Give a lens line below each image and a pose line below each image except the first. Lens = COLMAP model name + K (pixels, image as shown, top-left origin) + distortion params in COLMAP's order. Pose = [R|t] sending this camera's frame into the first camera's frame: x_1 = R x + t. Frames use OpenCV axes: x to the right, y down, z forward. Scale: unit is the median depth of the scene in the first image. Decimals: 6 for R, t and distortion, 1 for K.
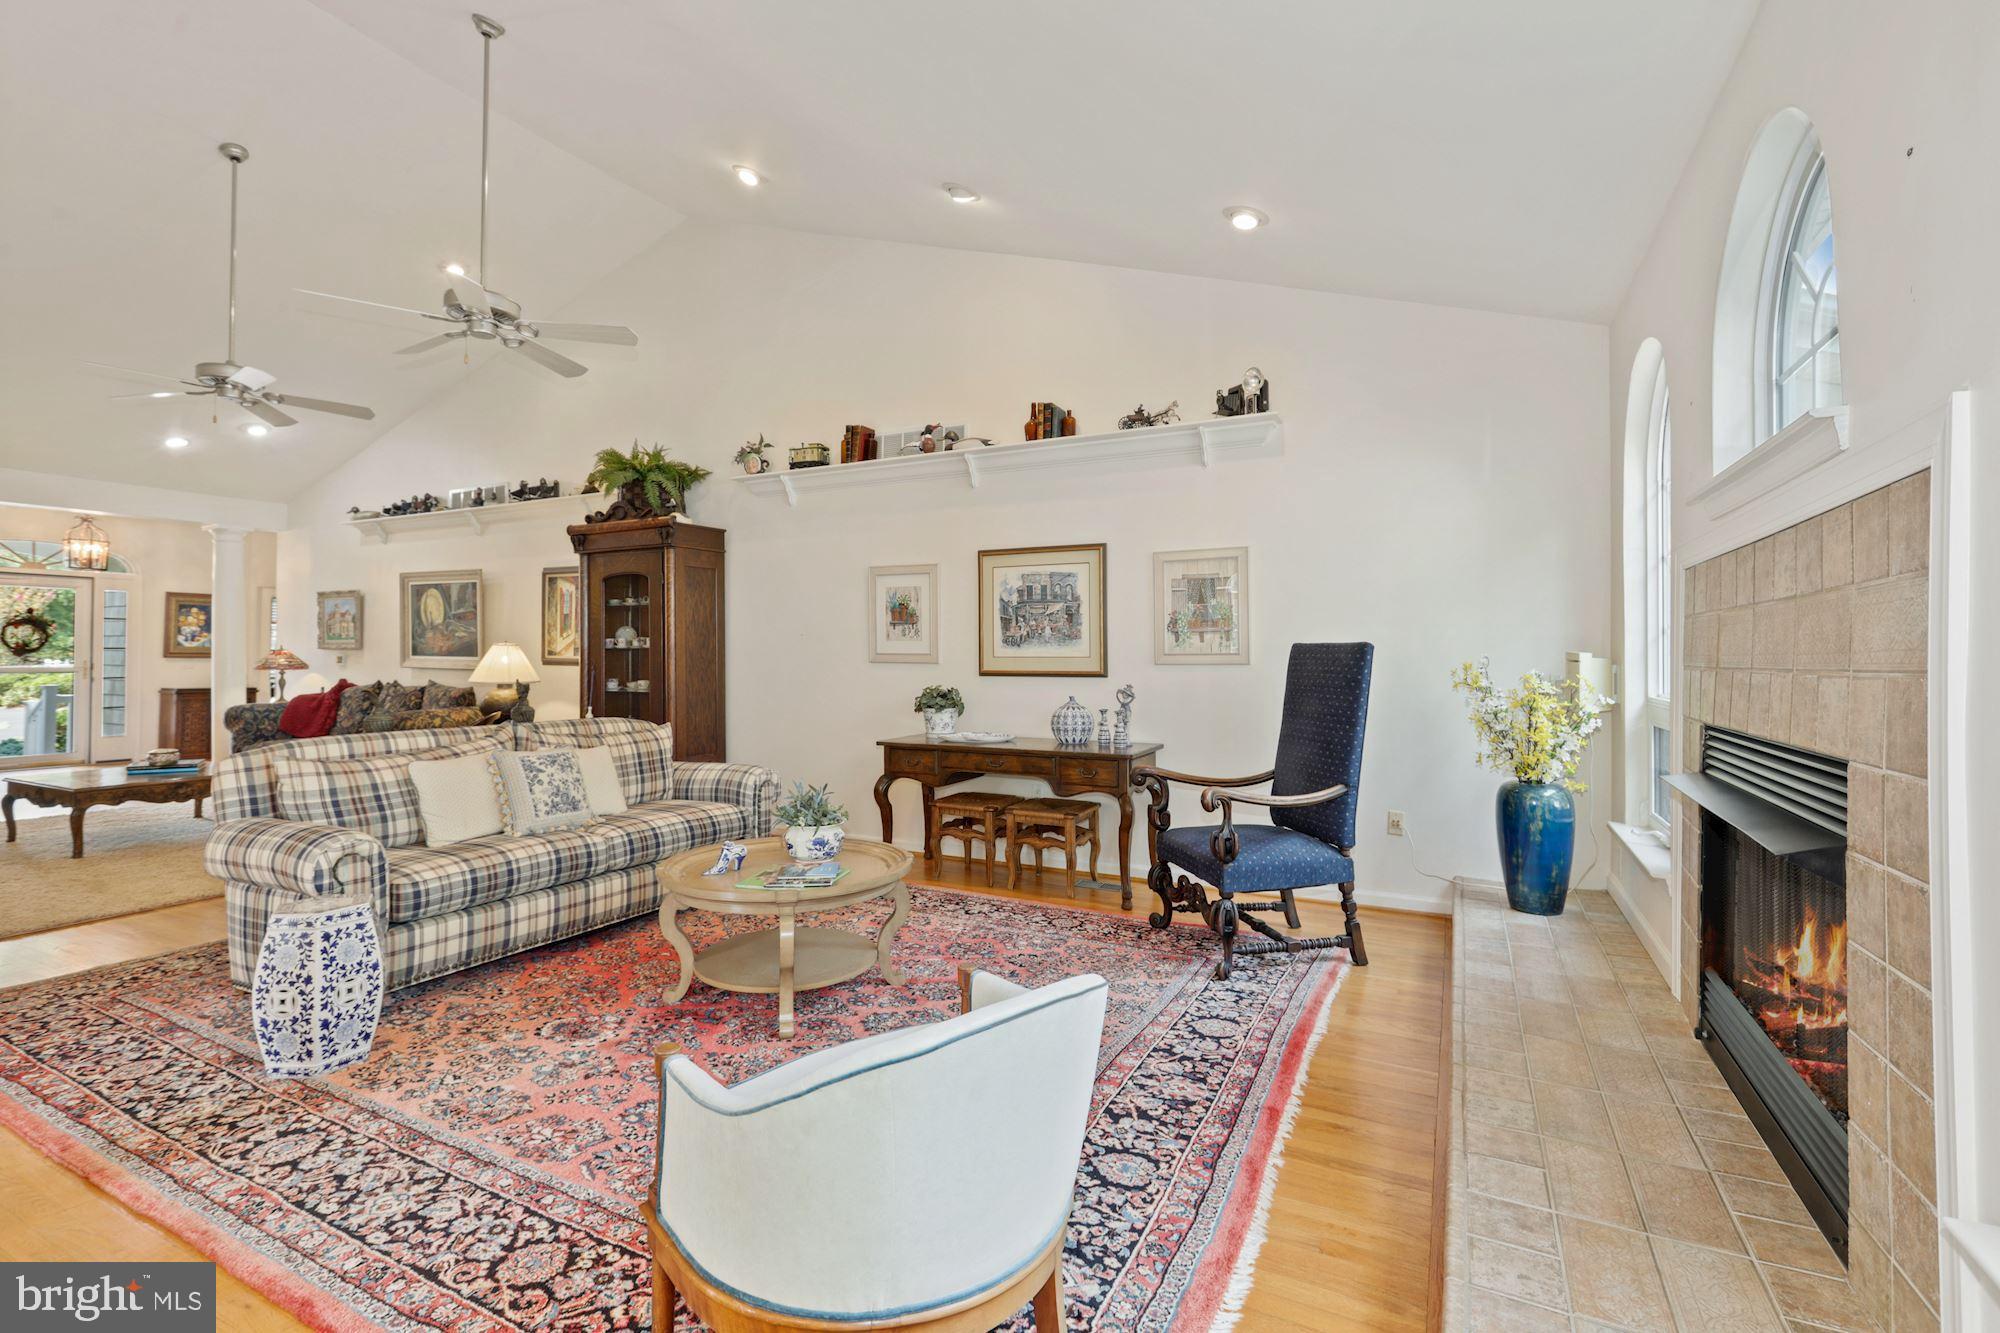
lens RADIAL K [[902.2, 0, 1002.5], [0, 902.2, 632.7], [0, 0, 1]] dist [-0.000292, 0.000464]
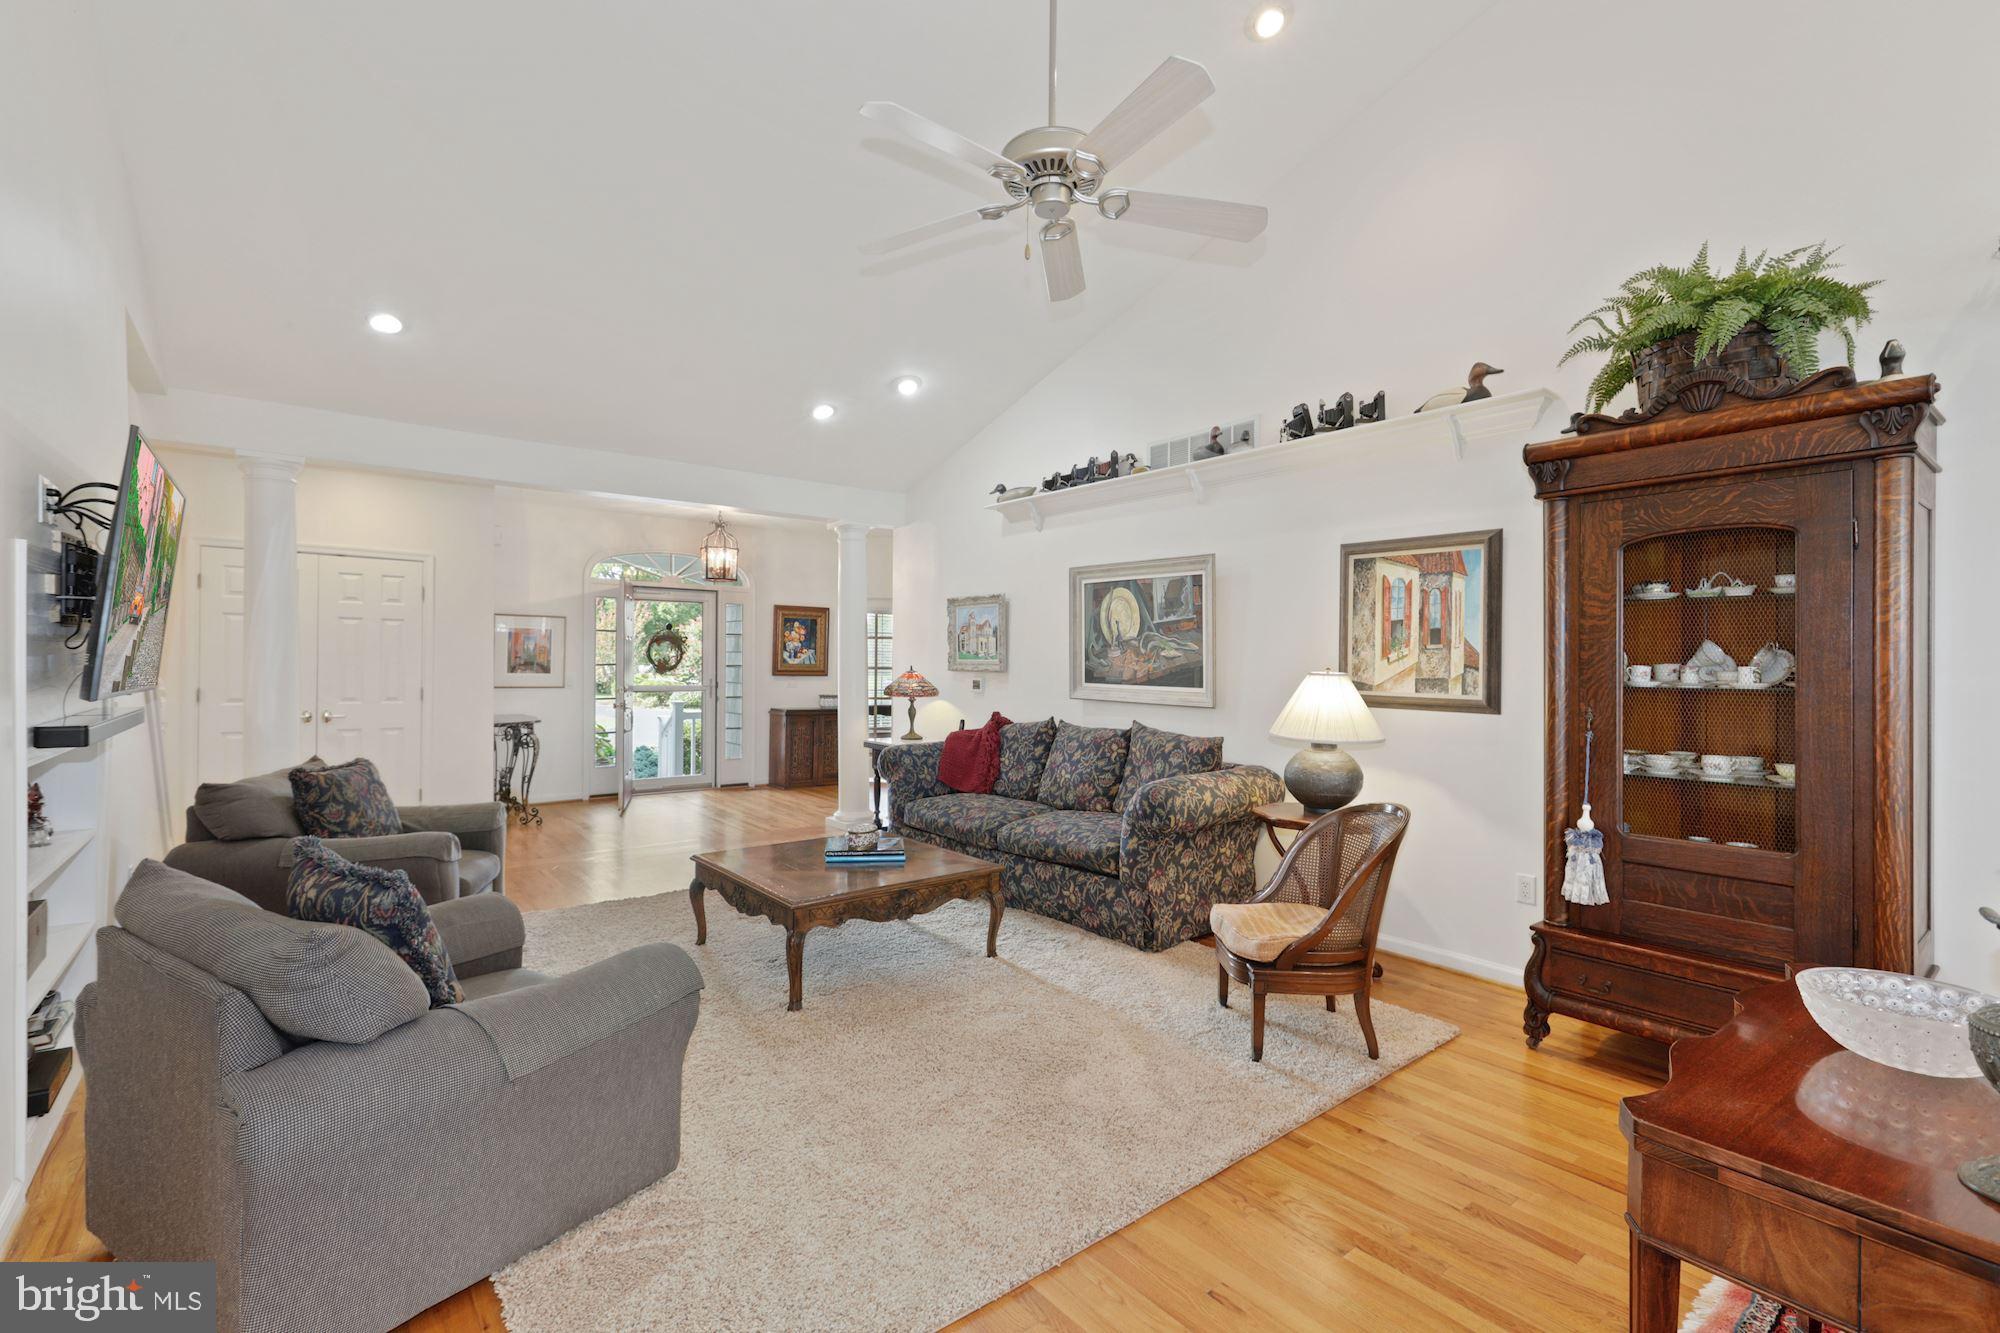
lens RADIAL K [[902.2, 0, 1009.1], [0, 902.2, 657.7], [0, 0, 1]] dist [-0.000292, 0.000464]
pose [[0.911305, 0.003074, -0.411721, -0.422972], [0.003227, 0.999888, 0.014607, -0.005121], [0.411720, -0.014640, 0.911193, 0.328267]]
